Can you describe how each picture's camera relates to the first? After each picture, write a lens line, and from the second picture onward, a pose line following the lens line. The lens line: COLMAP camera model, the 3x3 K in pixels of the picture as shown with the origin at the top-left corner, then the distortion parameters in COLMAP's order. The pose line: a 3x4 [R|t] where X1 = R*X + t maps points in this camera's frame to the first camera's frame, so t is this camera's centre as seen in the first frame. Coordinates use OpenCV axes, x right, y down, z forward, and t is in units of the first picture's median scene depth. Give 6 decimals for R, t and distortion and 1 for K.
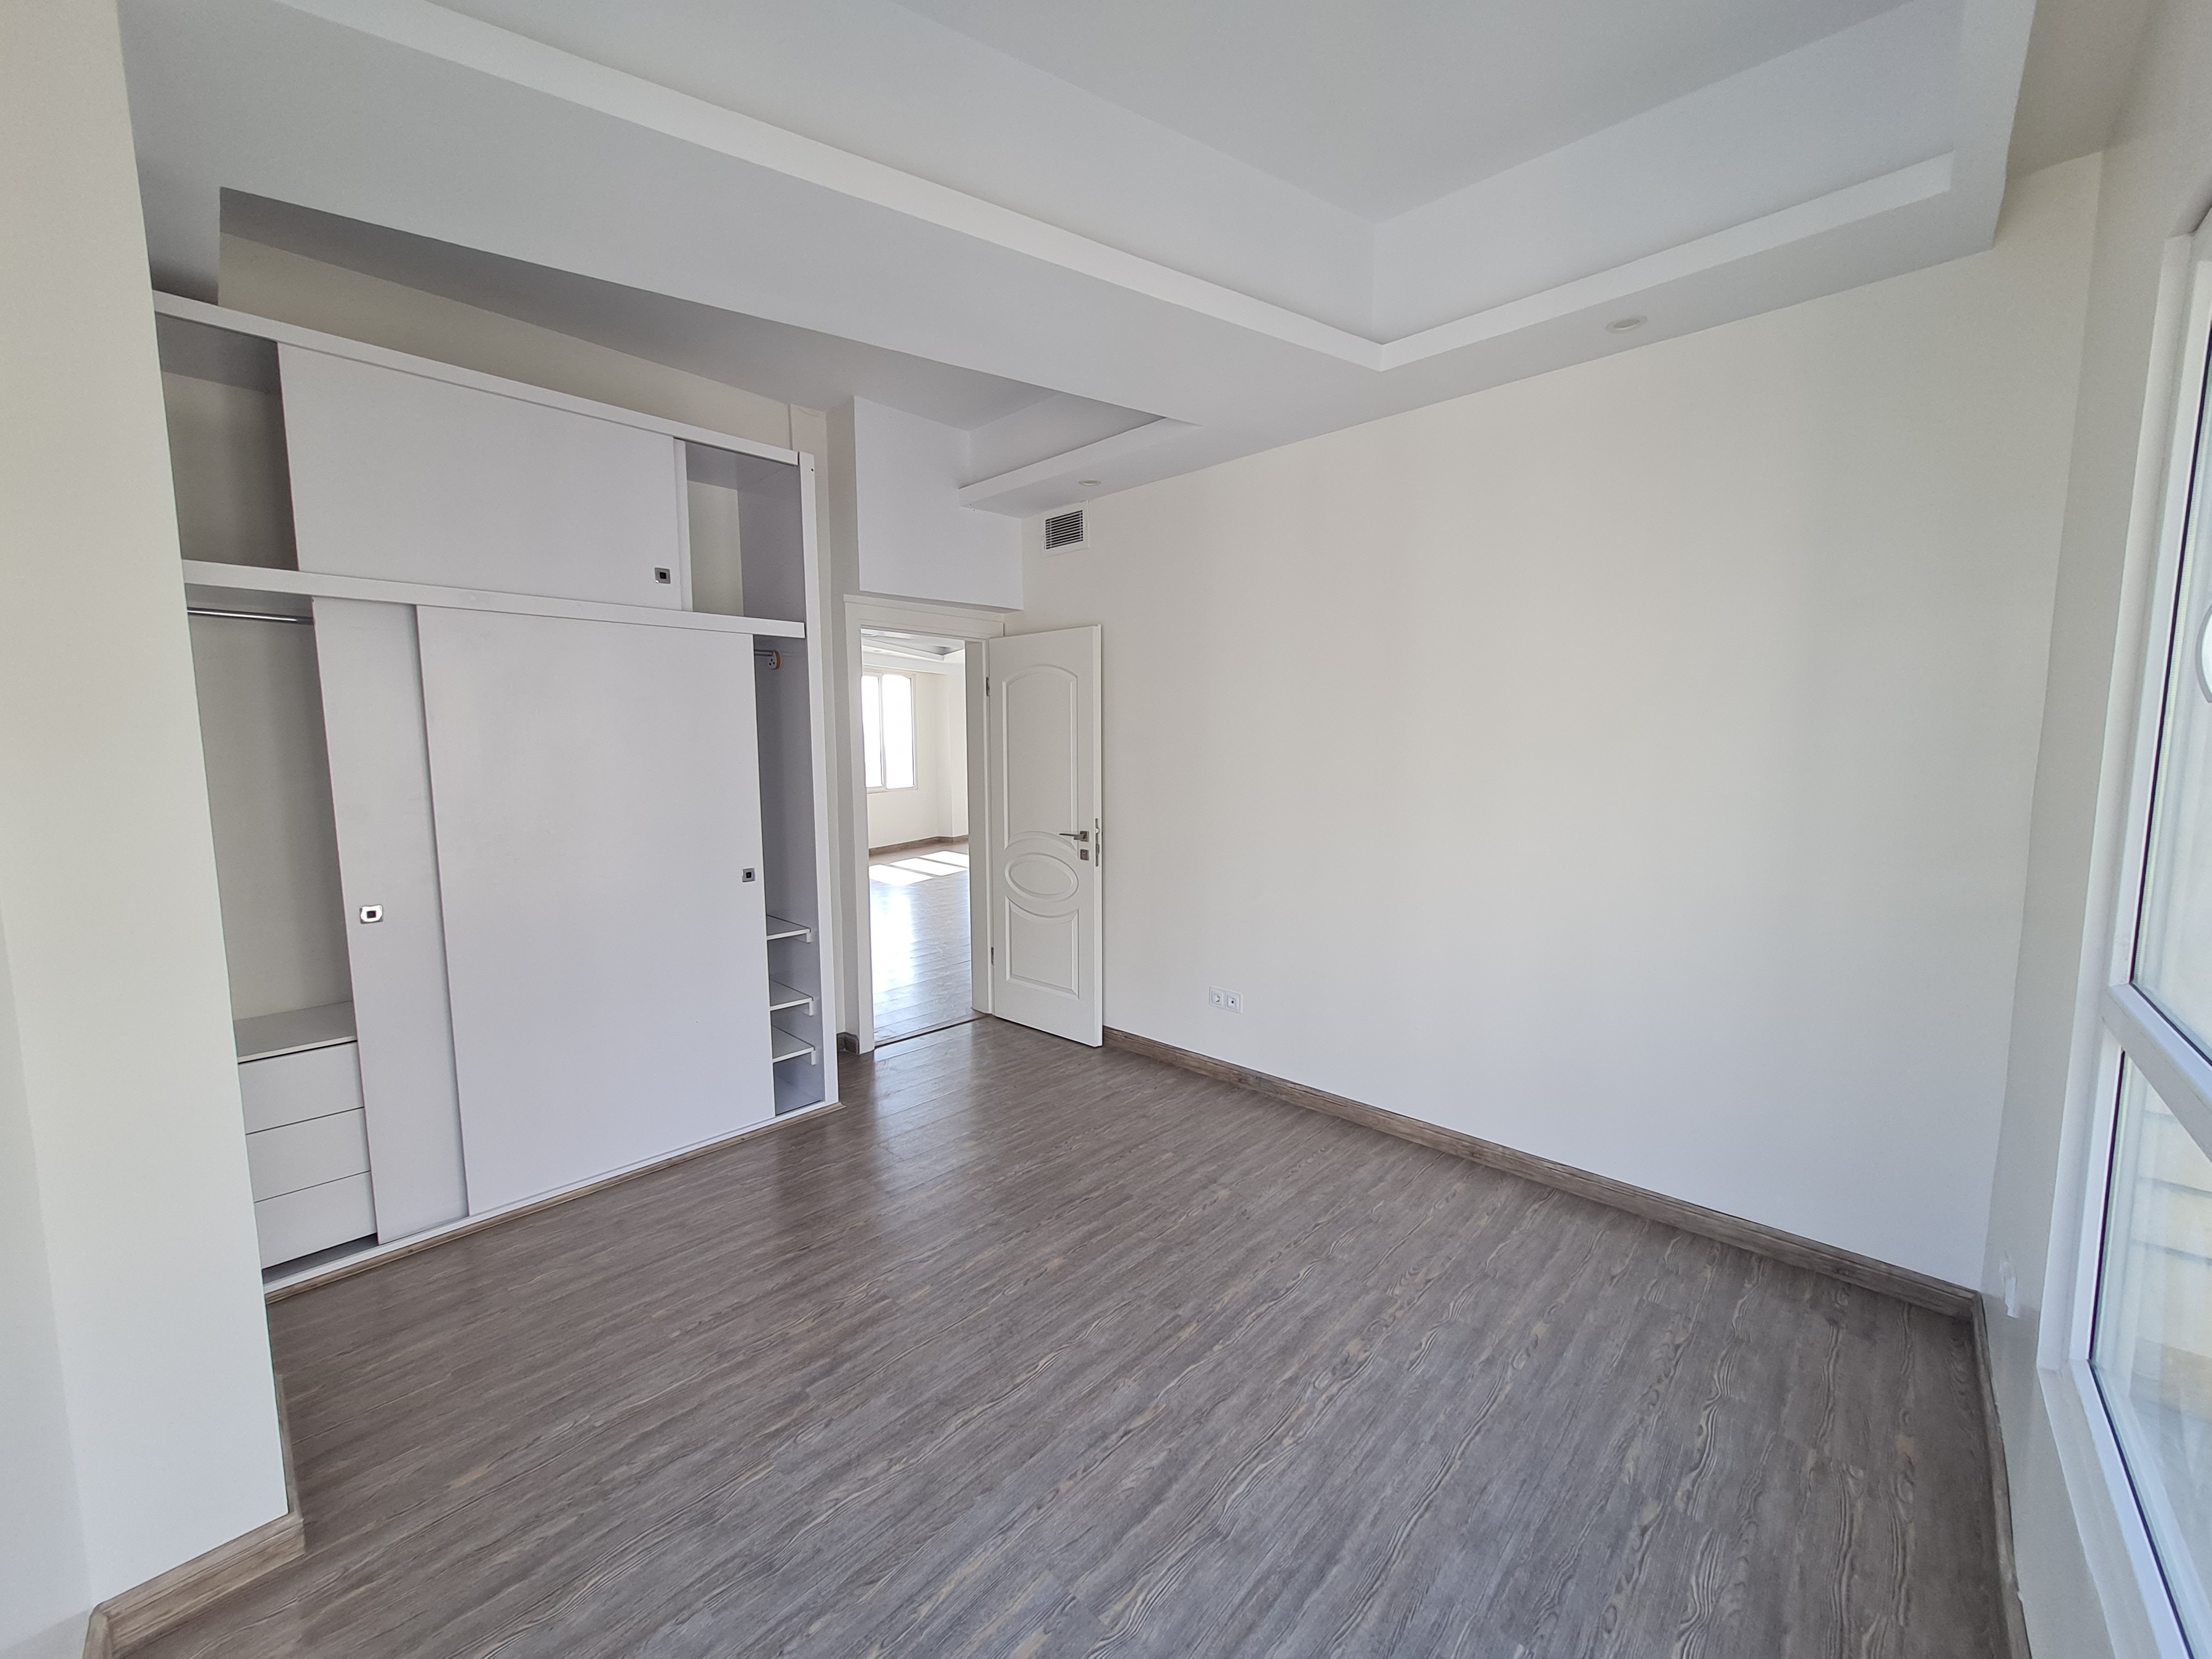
lens RADIAL K [[868.8, 0, 1106.0], [0, 868.8, 829.5], [0, 0, 1]] dist [0.004815, 0.000206]
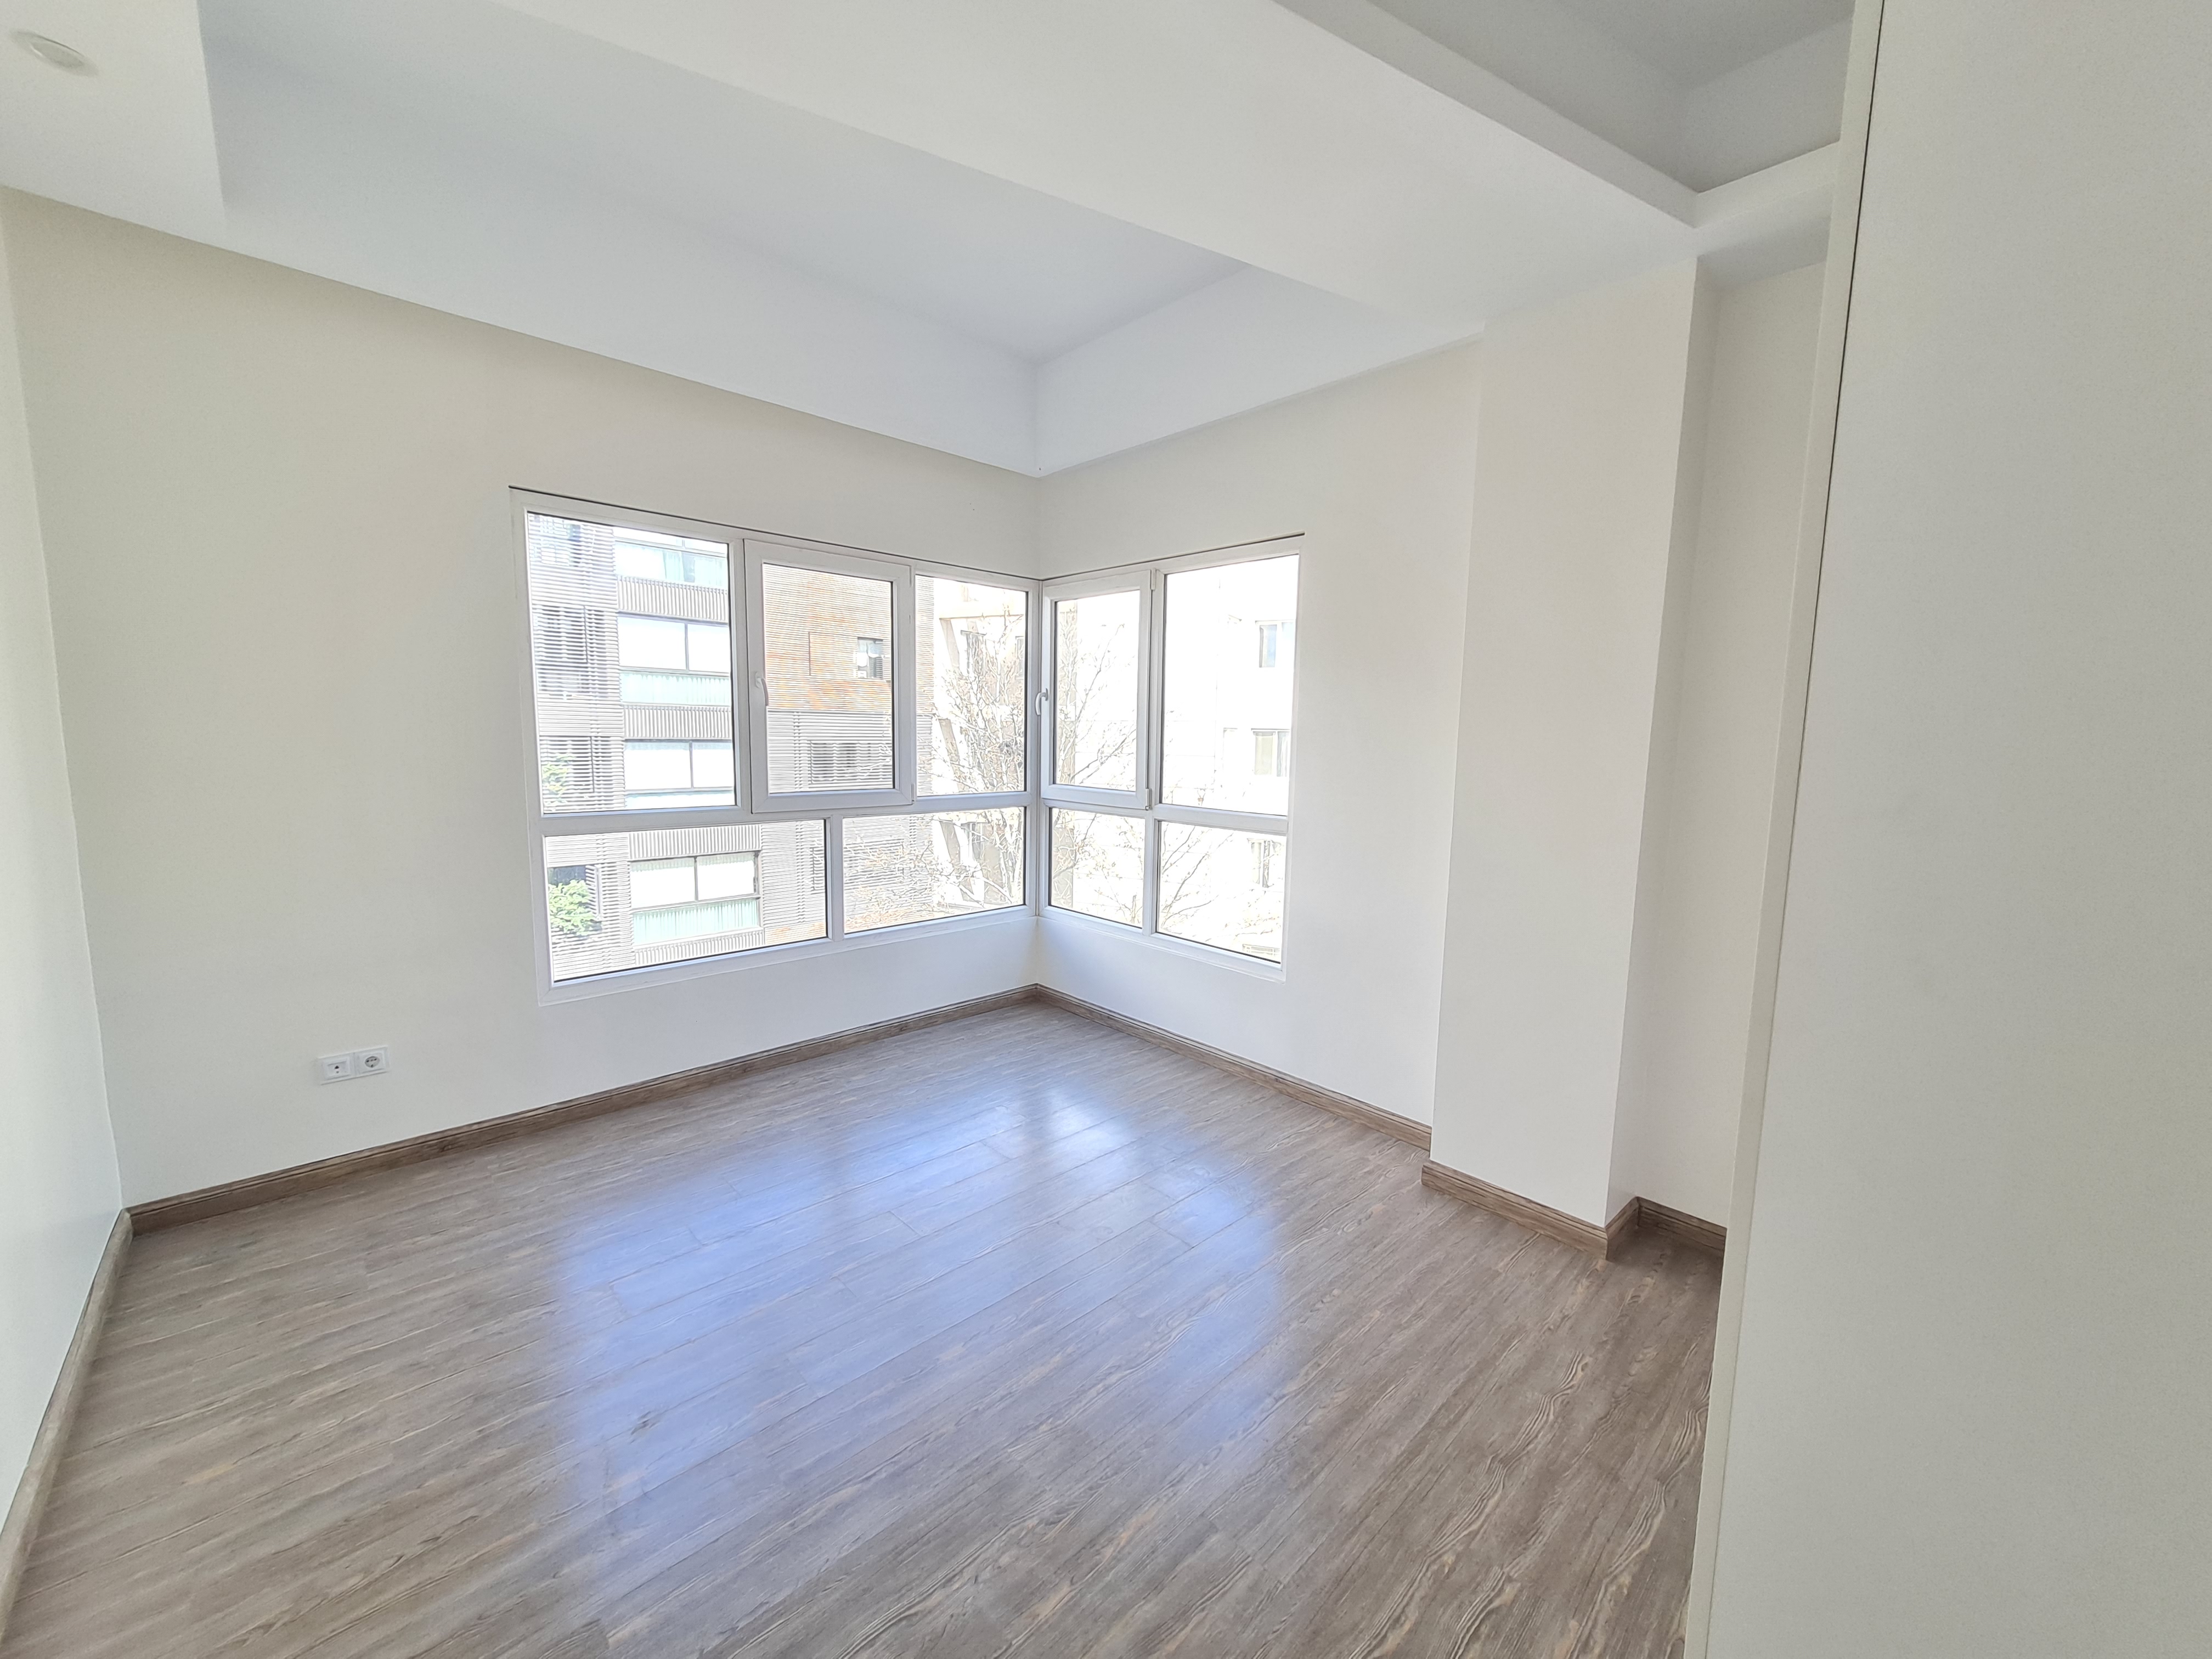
lens RADIAL K [[868.8, 0, 1106.0], [0, 868.8, 829.5], [0, 0, 1]] dist [0.004815, 0.000206]
pose [[-0.998112, -0.021791, 0.057416, -0.294557], [-0.008920, 0.976455, 0.215535, -0.190911], [-0.060761, 0.214616, -0.974807, 2.071810]]
